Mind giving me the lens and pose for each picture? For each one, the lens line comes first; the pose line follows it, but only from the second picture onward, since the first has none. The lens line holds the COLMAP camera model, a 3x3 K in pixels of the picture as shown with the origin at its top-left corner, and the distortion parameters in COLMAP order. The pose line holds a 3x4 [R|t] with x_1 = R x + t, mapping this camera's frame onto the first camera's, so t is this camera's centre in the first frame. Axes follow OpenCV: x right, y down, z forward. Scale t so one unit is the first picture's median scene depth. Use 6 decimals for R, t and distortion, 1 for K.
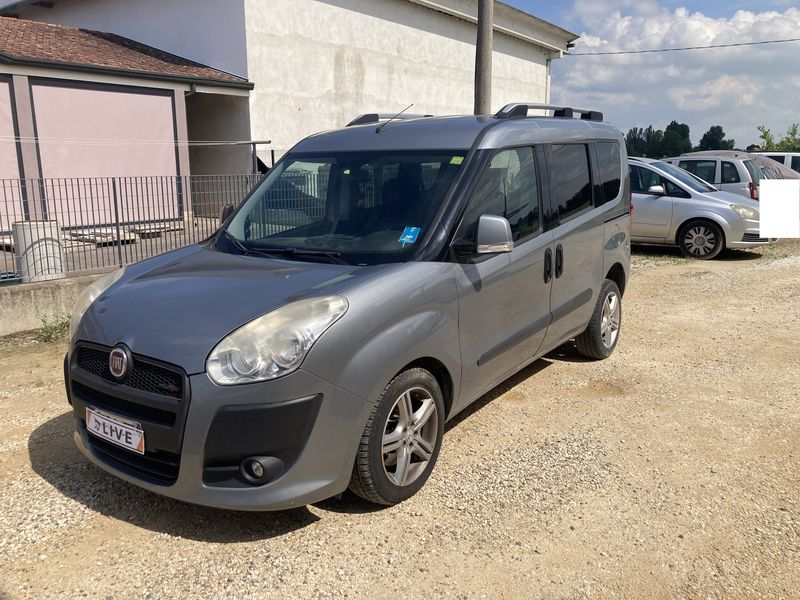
lens RADIAL K [[646.7, 0, 396.2], [0, 646.7, 296.7], [0, 0, 1]] dist [0.024990, -0.026380]
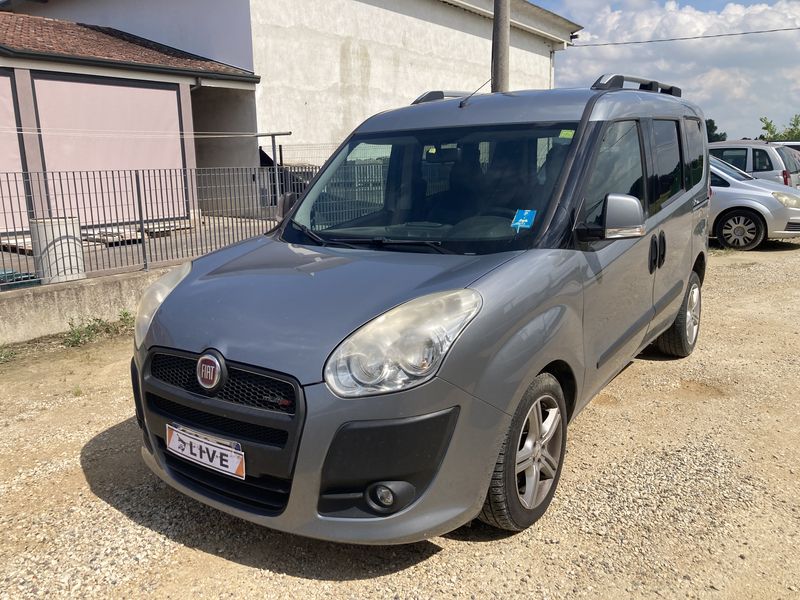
lens RADIAL K [[646.7, 0, 397.3], [0, 646.7, 309.3], [0, 0, 1]] dist [0.024990, -0.026380]
pose [[0.999878, -0.014376, 0.006030, -0.133473], [0.014239, 0.999652, 0.022224, 0.003189], [-0.006347, -0.022135, 0.999735, 0.109846]]
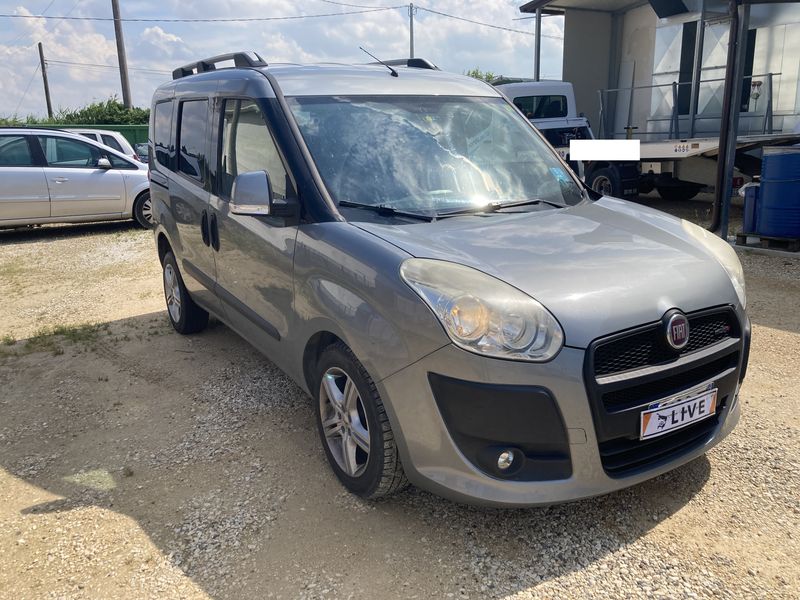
lens RADIAL K [[646.7, 0, 397.6], [0, 646.7, 298.9], [0, 0, 1]] dist [0.024990, -0.026380]
pose [[0.392818, -0.226615, 0.891257, -0.942480], [0.201456, 0.966827, 0.157039, -0.103534], [-0.897279, 0.117862, 0.425440, 0.695351]]
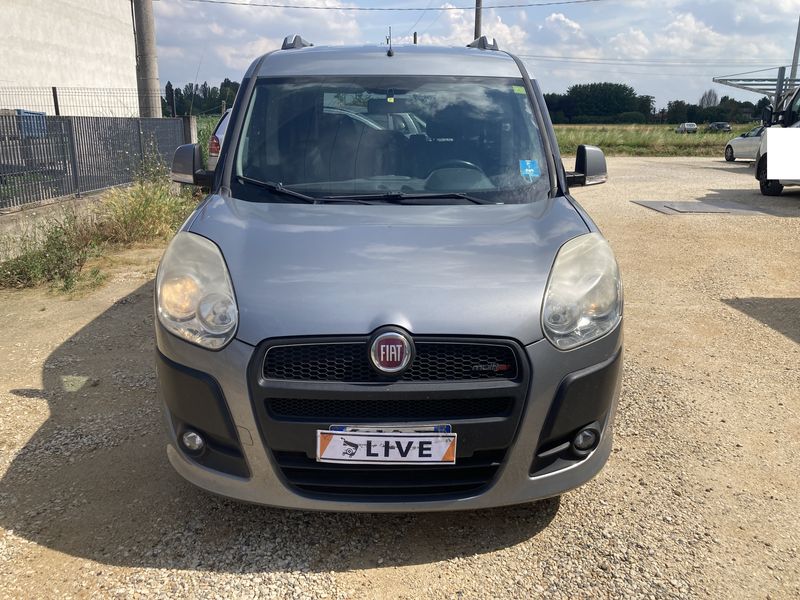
lens RADIAL K [[646.7, 0, 407.6], [0, 646.7, 292.4], [0, 0, 1]] dist [0.024990, -0.026380]
pose [[0.807792, -0.136871, 0.573357, -0.586373], [0.102524, 0.990467, 0.091998, -0.020188], [-0.580483, -0.015532, 0.814124, 0.296222]]
